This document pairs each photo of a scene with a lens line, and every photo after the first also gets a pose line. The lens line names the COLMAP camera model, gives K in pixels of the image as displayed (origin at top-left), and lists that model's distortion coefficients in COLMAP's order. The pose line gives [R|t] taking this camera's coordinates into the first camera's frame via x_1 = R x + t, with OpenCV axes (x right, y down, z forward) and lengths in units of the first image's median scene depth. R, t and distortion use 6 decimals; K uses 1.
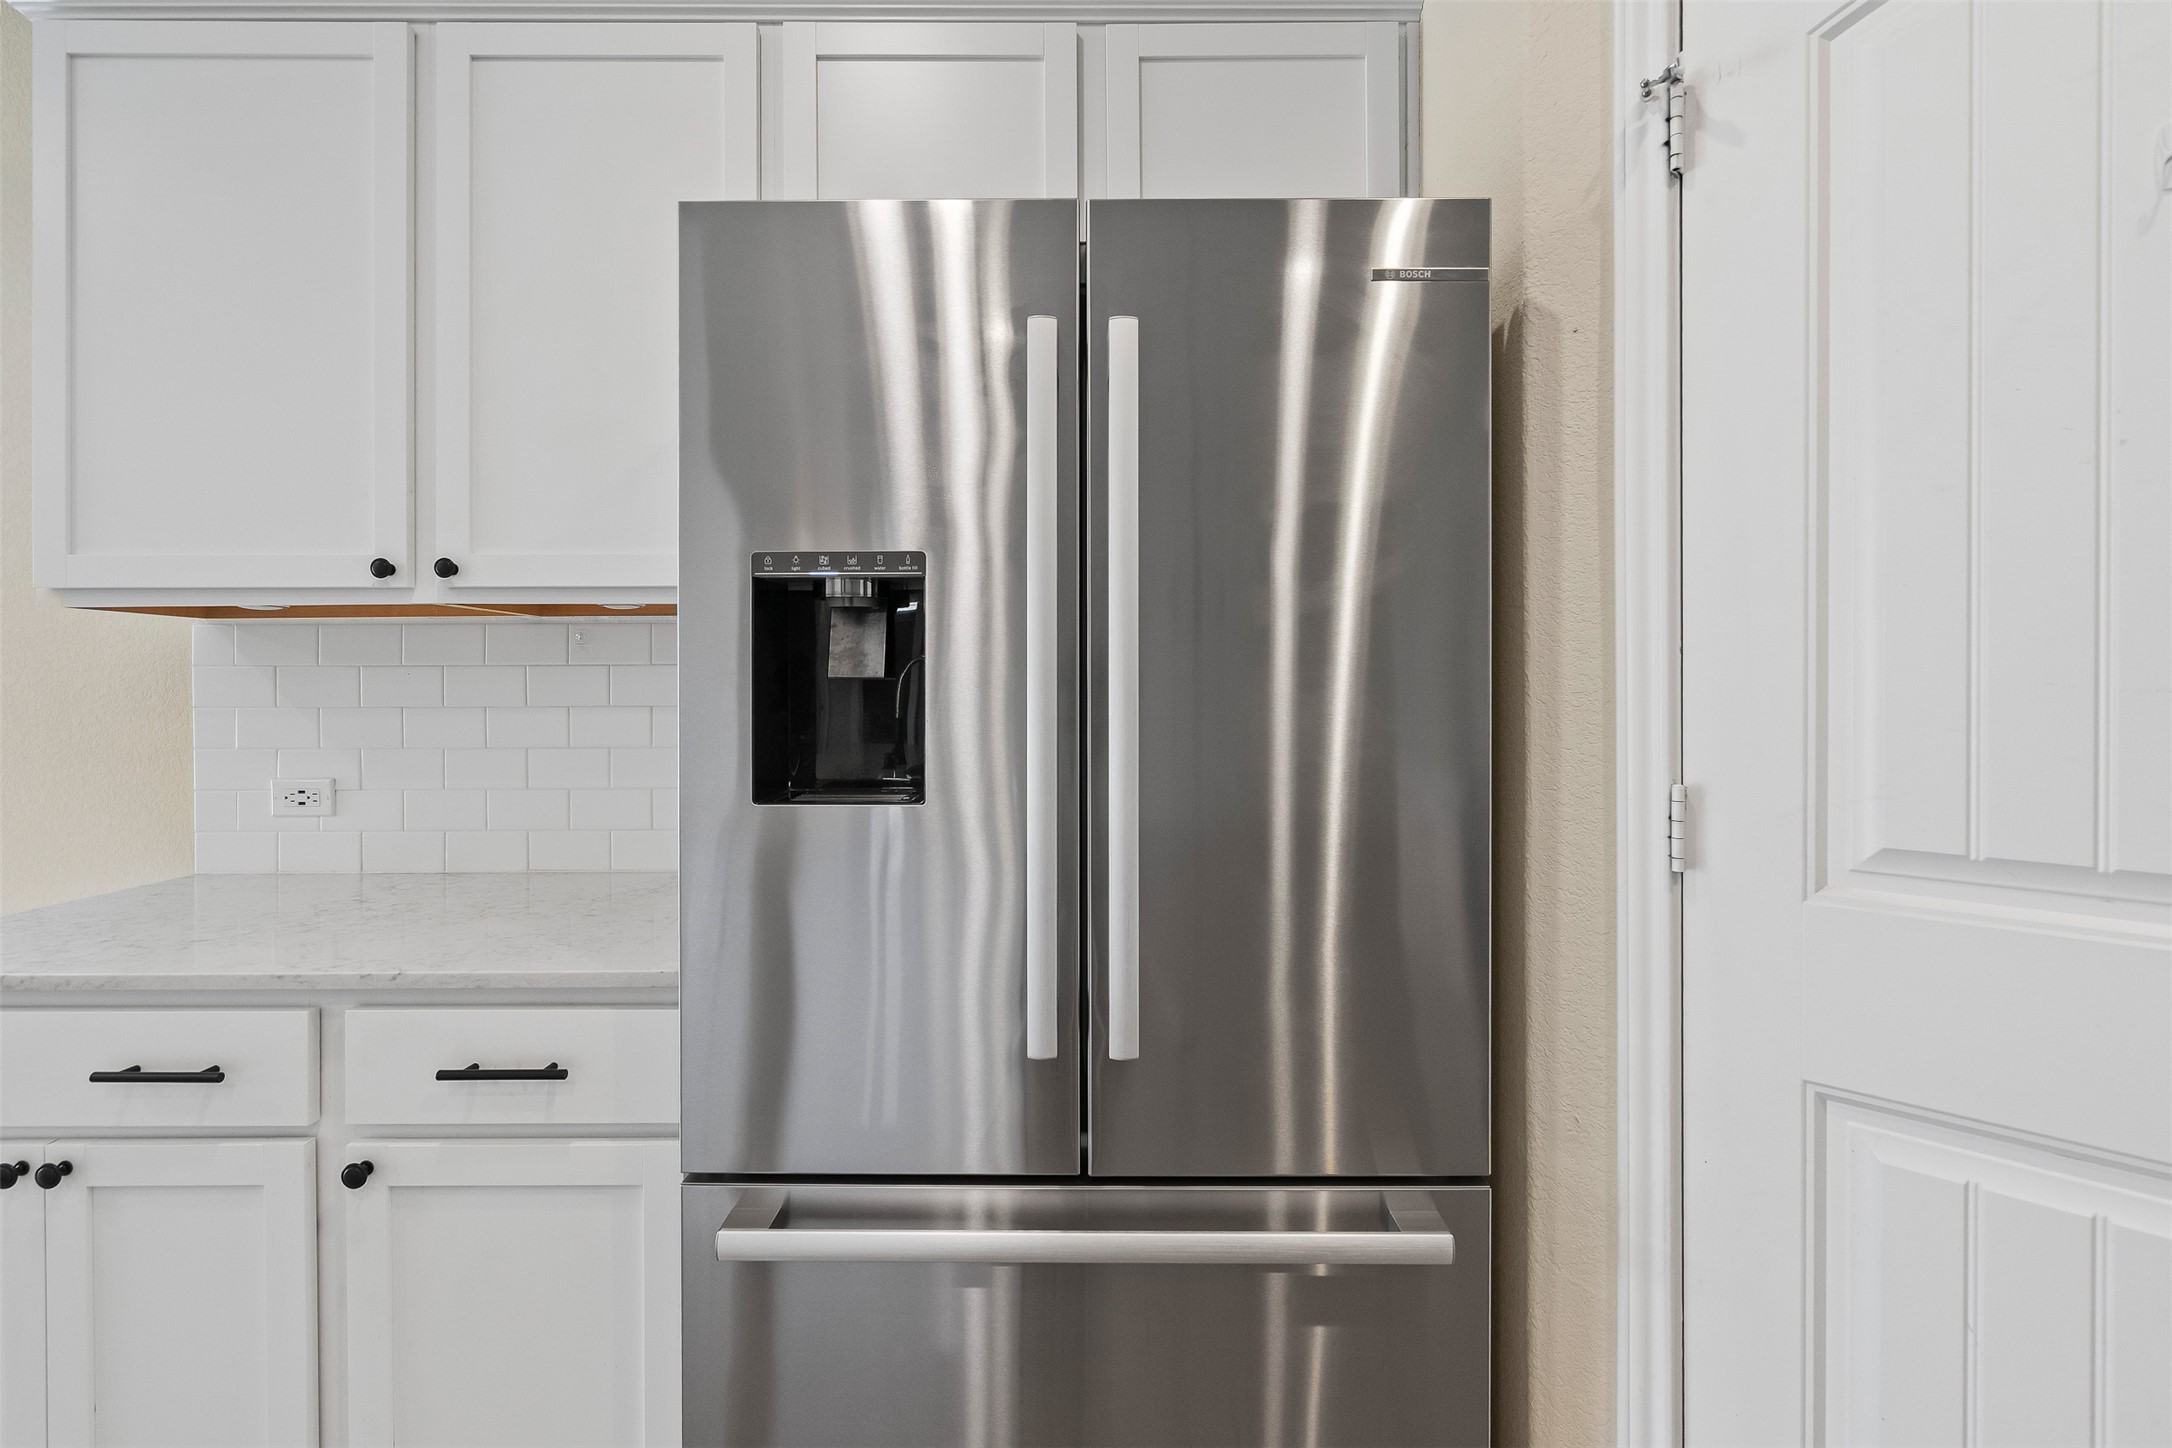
lens RADIAL K [[1000.9, 0, 1084.8], [0, 1000.9, 674.3], [0, 0, 1]] dist [-0.002835, 0.000598]
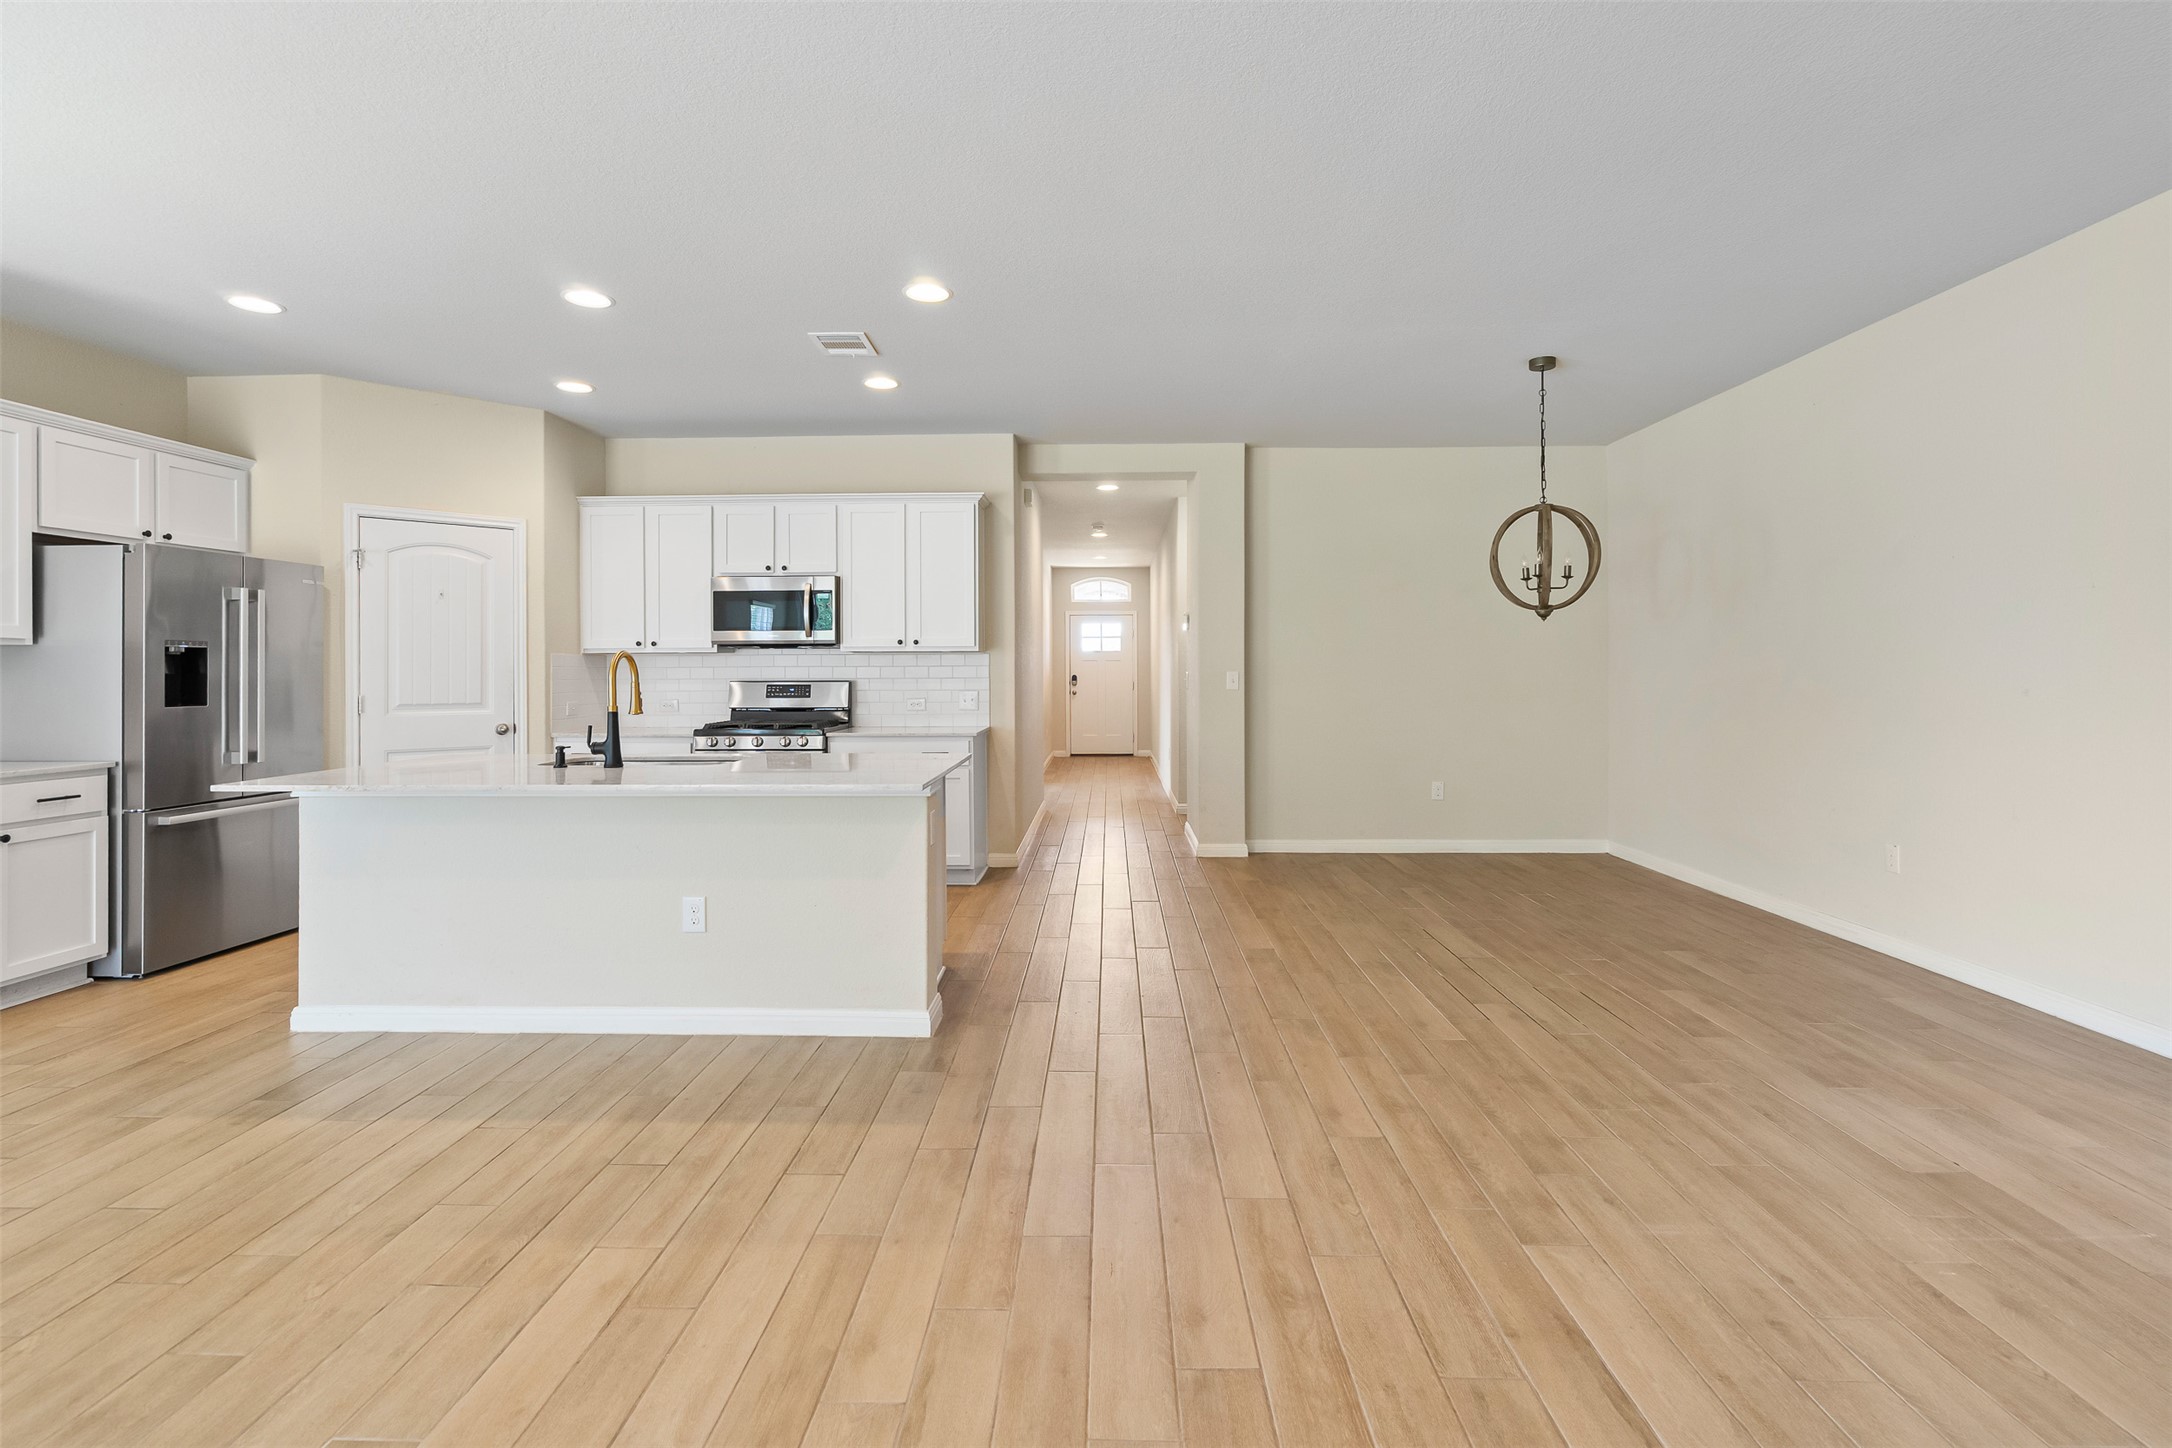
lens RADIAL K [[1000.9, 0, 1084.8], [0, 1000.9, 674.3], [0, 0, 1]] dist [-0.002835, 0.000598]
pose [[0.032365, 0.001382, 0.999475, -3.611094], [0.000281, 0.999999, -0.001392, 0.011190], [-0.999476, 0.000326, 0.032365, -2.339527]]
